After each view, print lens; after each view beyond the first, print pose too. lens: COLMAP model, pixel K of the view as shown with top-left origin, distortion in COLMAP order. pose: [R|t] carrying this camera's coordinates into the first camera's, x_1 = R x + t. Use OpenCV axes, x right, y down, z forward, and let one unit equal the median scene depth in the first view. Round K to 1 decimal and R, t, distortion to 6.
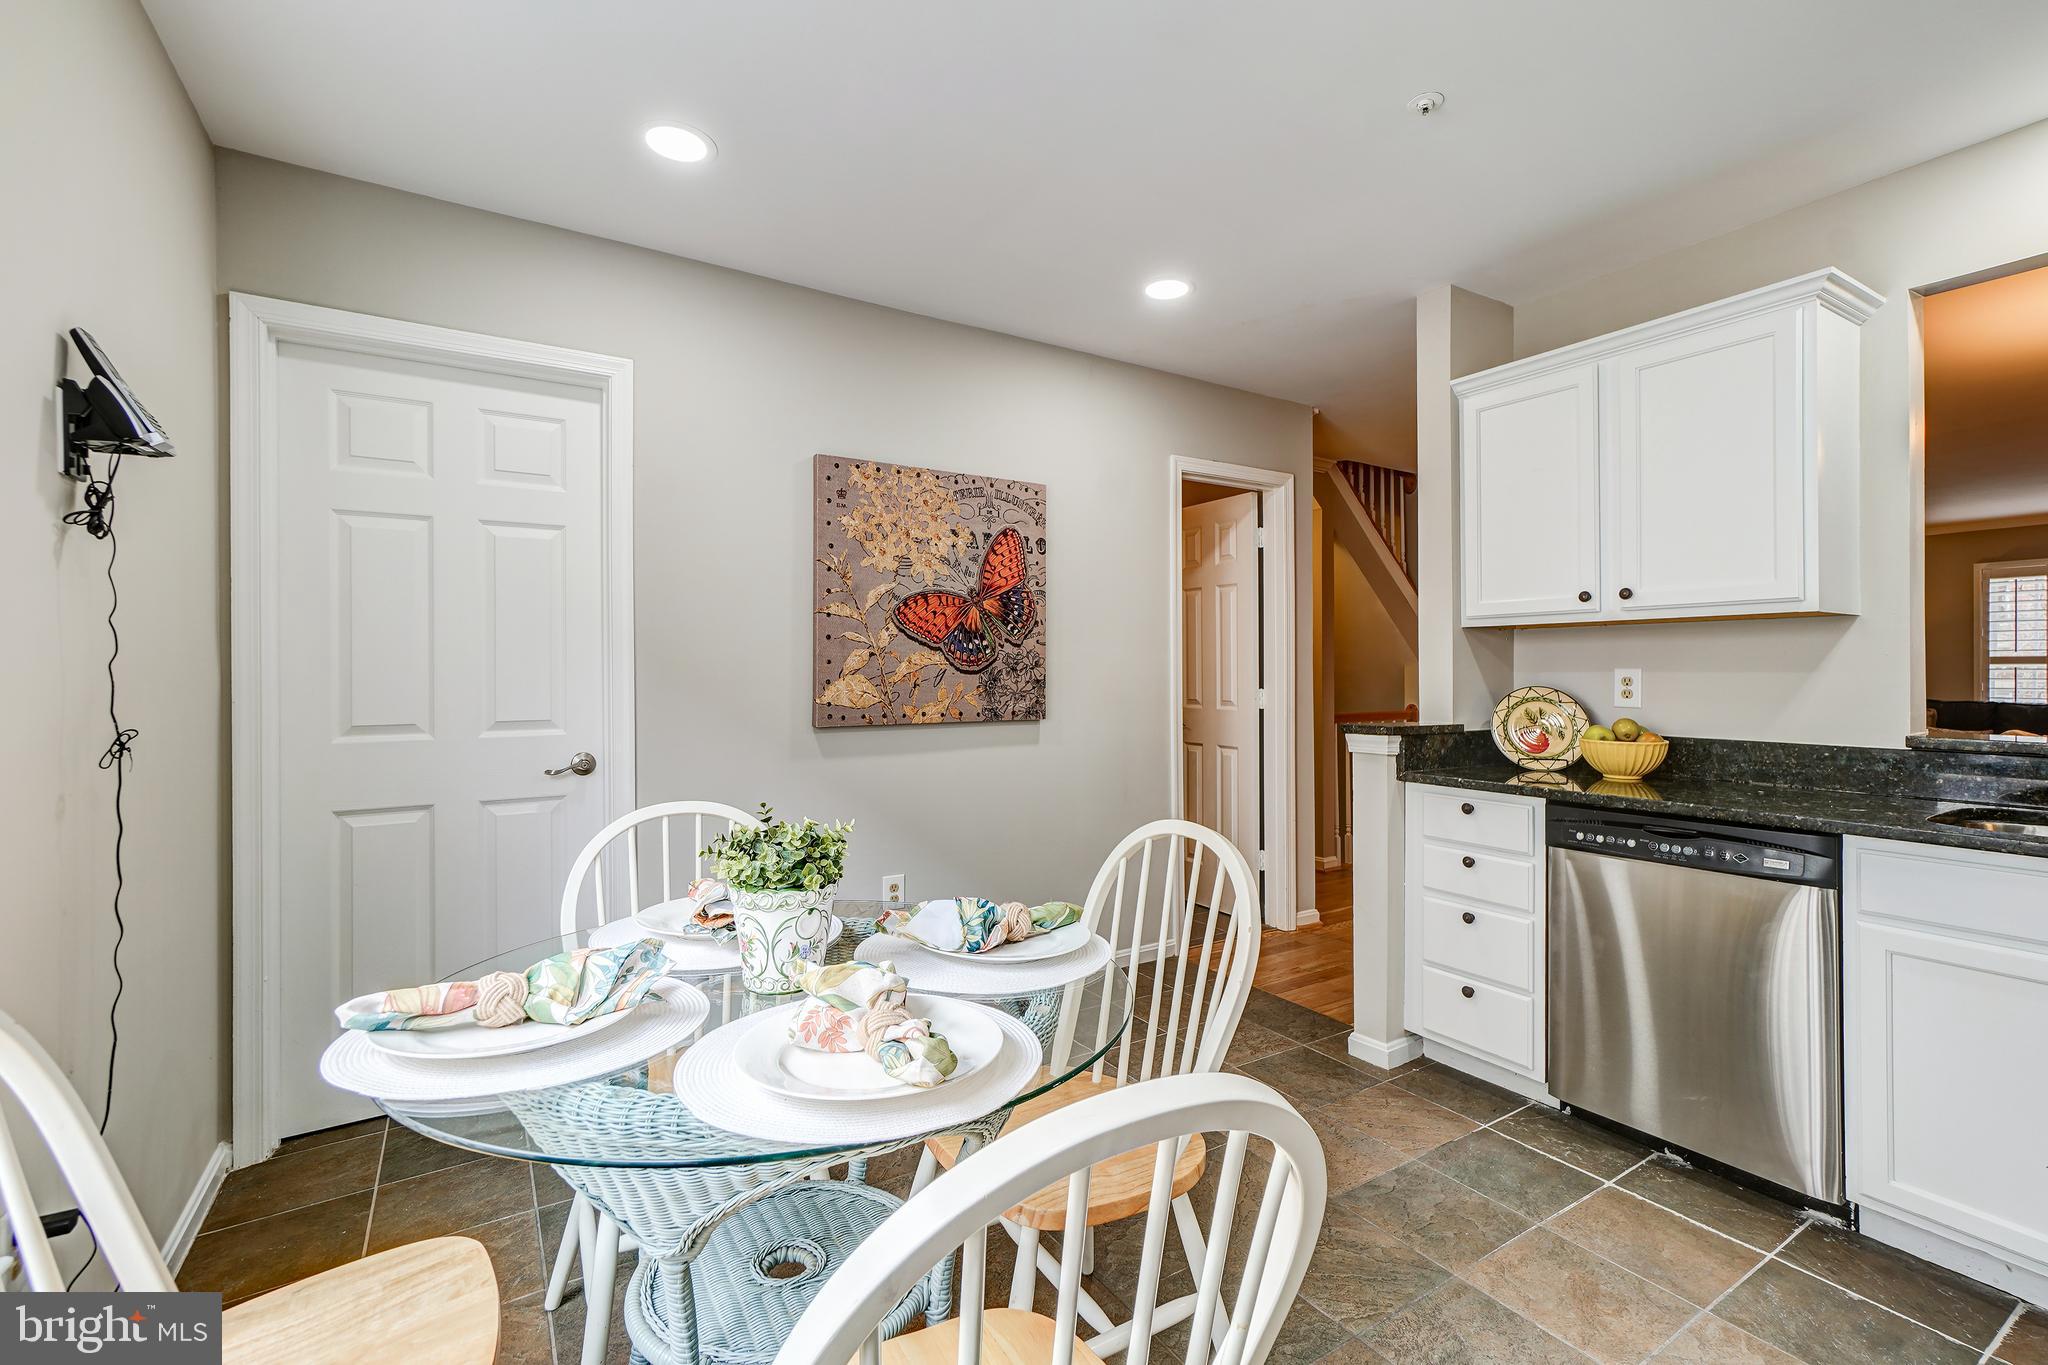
lens RADIAL K [[895.7, 0, 1033.7], [0, 895.7, 665.9], [0, 0, 1]] dist [-0.015149, 0.014176]
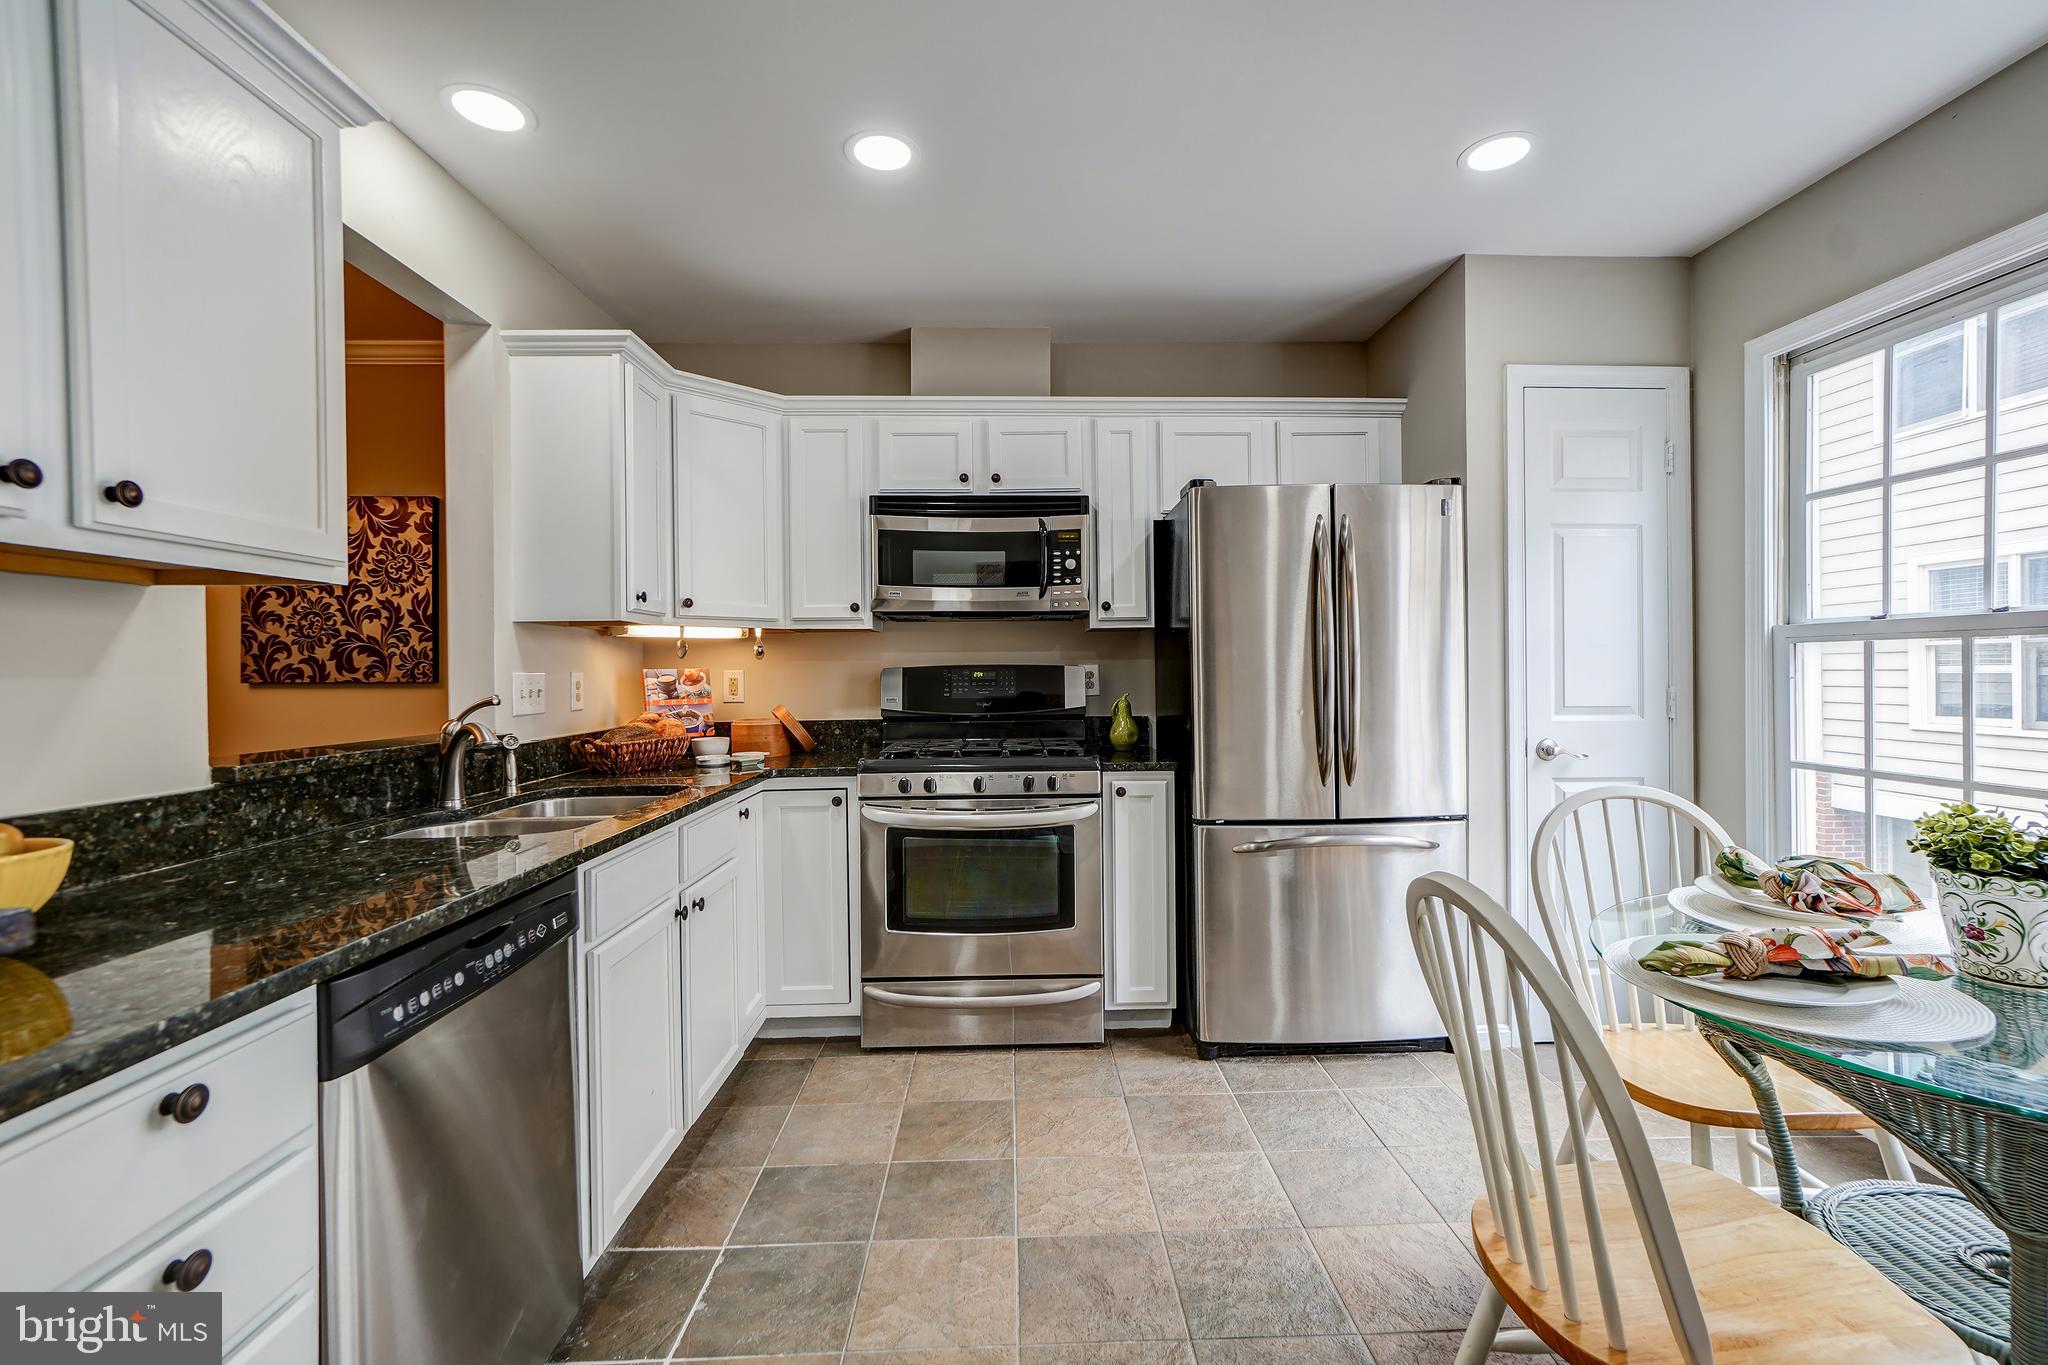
lens RADIAL K [[895.7, 0, 1033.7], [0, 895.7, 665.9], [0, 0, 1]] dist [-0.015149, 0.014176]
pose [[-0.863870, 0.013111, 0.503544, 0.074927], [0.009083, 0.999904, -0.010452, 0.012028], [-0.503633, -0.004455, -0.863906, 1.265868]]
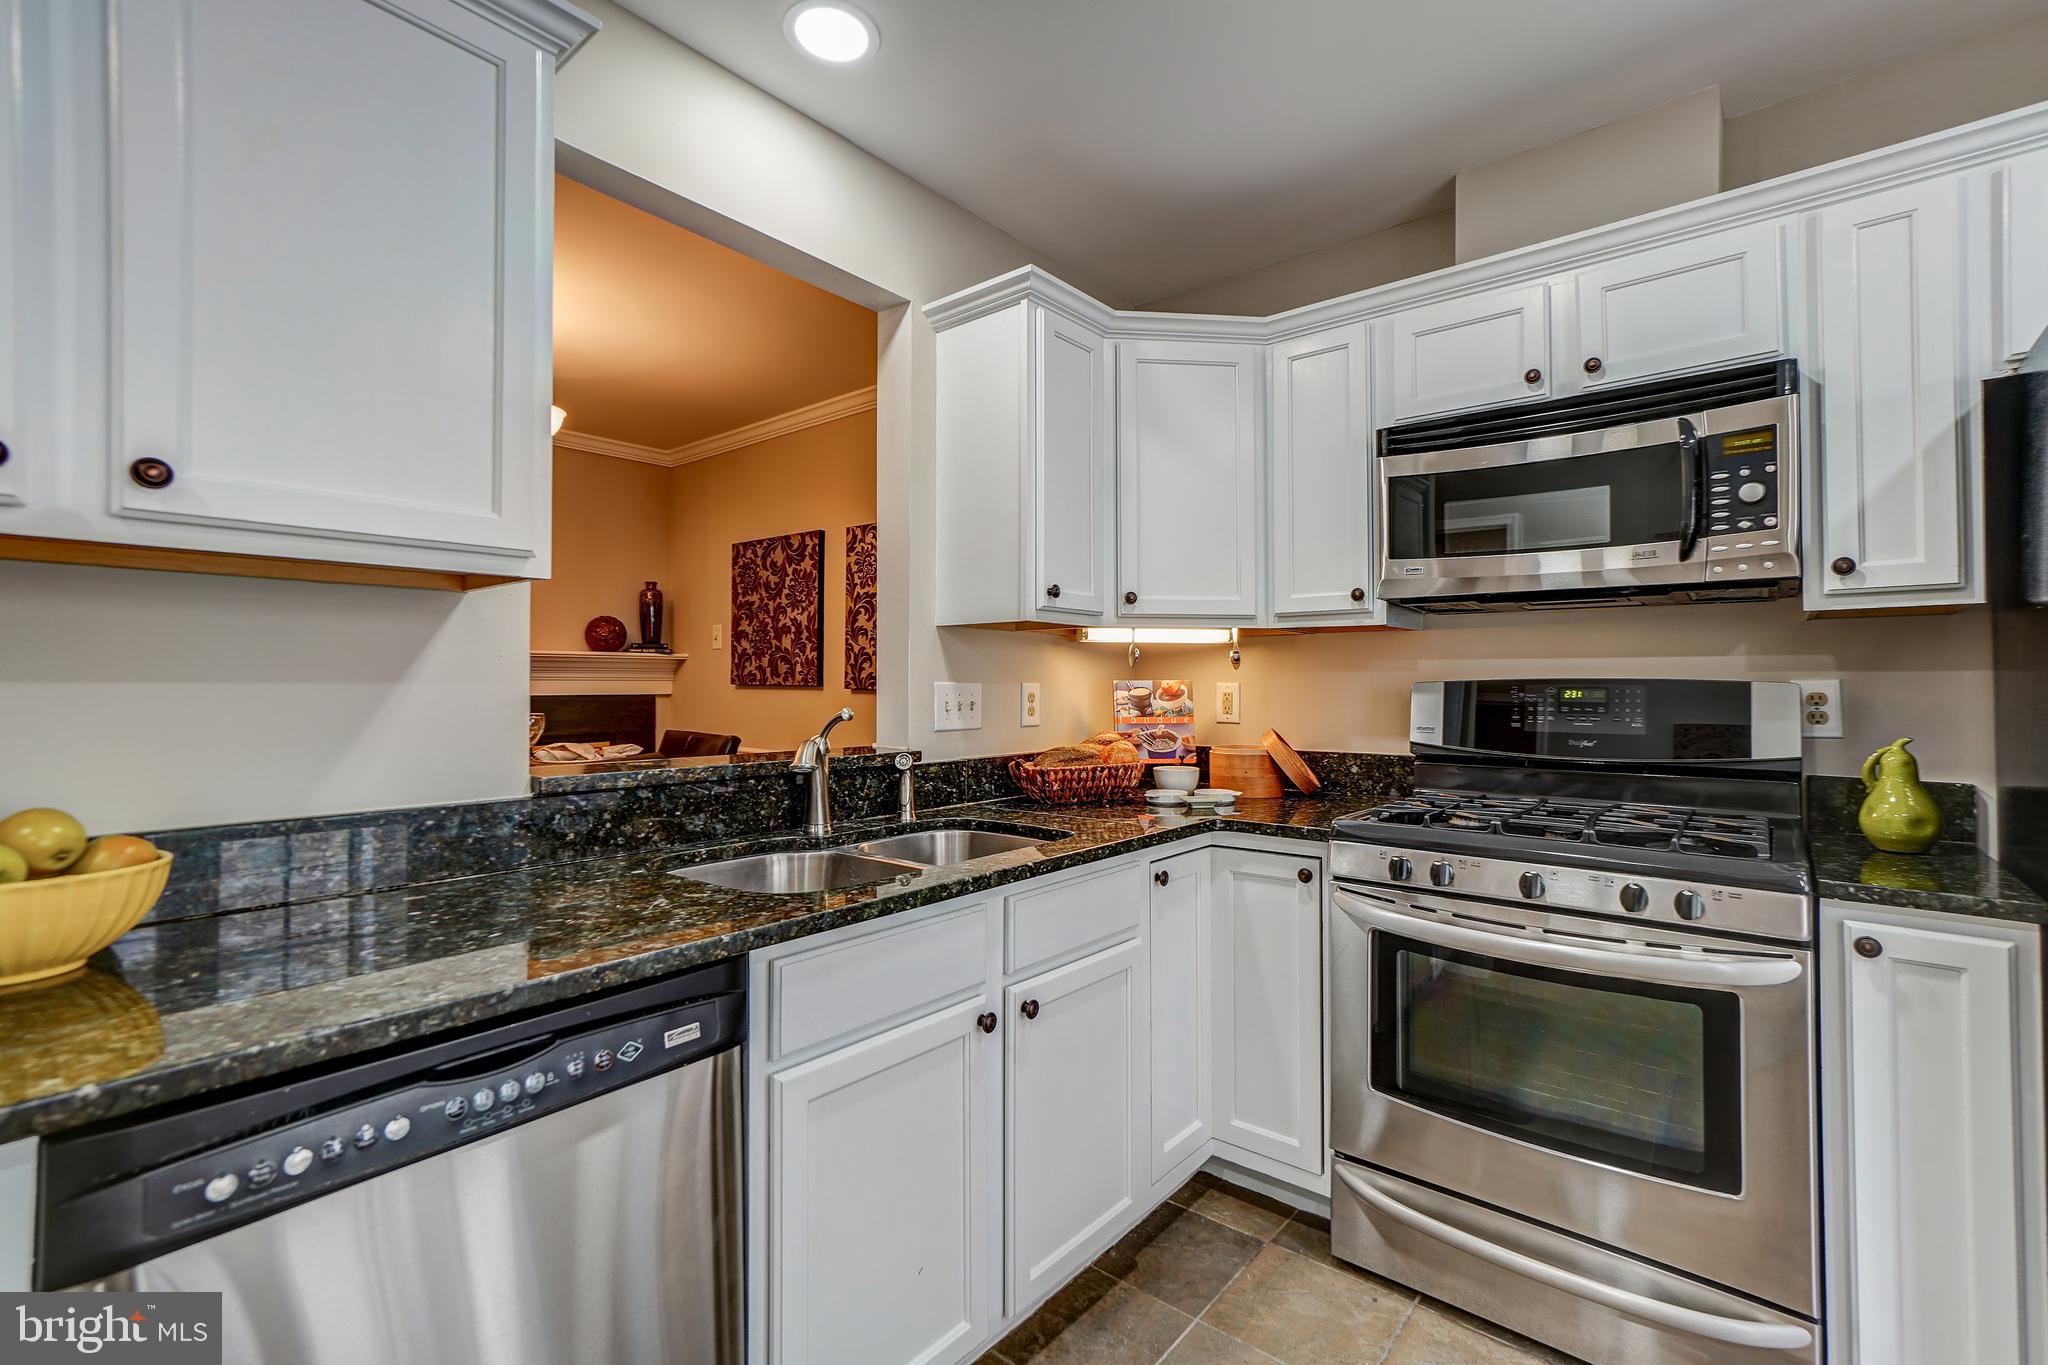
lens RADIAL K [[895.7, 0, 1033.7], [0, 895.7, 665.9], [0, 0, 1]] dist [-0.015149, 0.014176]
pose [[-0.318130, 0.019882, 0.947838, 0.209651], [-0.007835, 0.999691, -0.023600, 0.006832], [-0.948015, -0.014934, -0.317876, 0.845223]]
